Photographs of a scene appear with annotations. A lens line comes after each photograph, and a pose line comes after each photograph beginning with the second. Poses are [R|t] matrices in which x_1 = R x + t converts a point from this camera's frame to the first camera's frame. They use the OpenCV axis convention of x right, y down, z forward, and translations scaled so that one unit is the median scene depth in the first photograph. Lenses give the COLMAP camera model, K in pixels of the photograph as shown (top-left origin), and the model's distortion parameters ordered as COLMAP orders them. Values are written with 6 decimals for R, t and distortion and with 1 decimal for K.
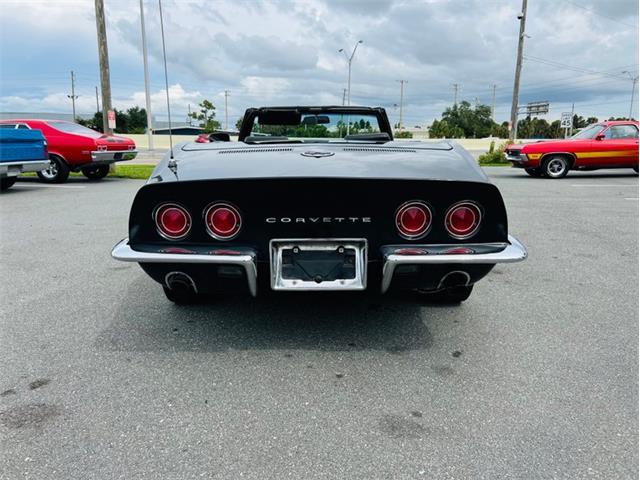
lens RADIAL K [[481.3, 0, 318.7], [0, 481.3, 236.2], [0, 0, 1]] dist [0.049912, -0.055003]
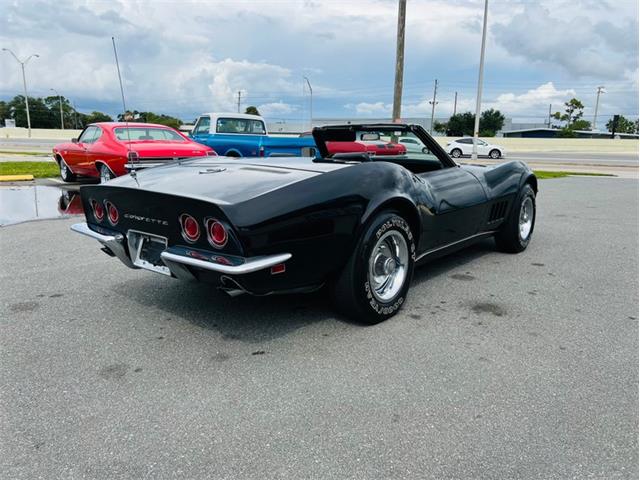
lens RADIAL K [[481.3, 0, 318.2], [0, 481.3, 242.0], [0, 0, 1]] dist [0.049912, -0.055003]
pose [[0.766286, 0.136736, -0.627781, 0.203854], [-0.132056, 0.989749, 0.054385, -0.017888], [0.628782, 0.041228, 0.776488, 0.038201]]
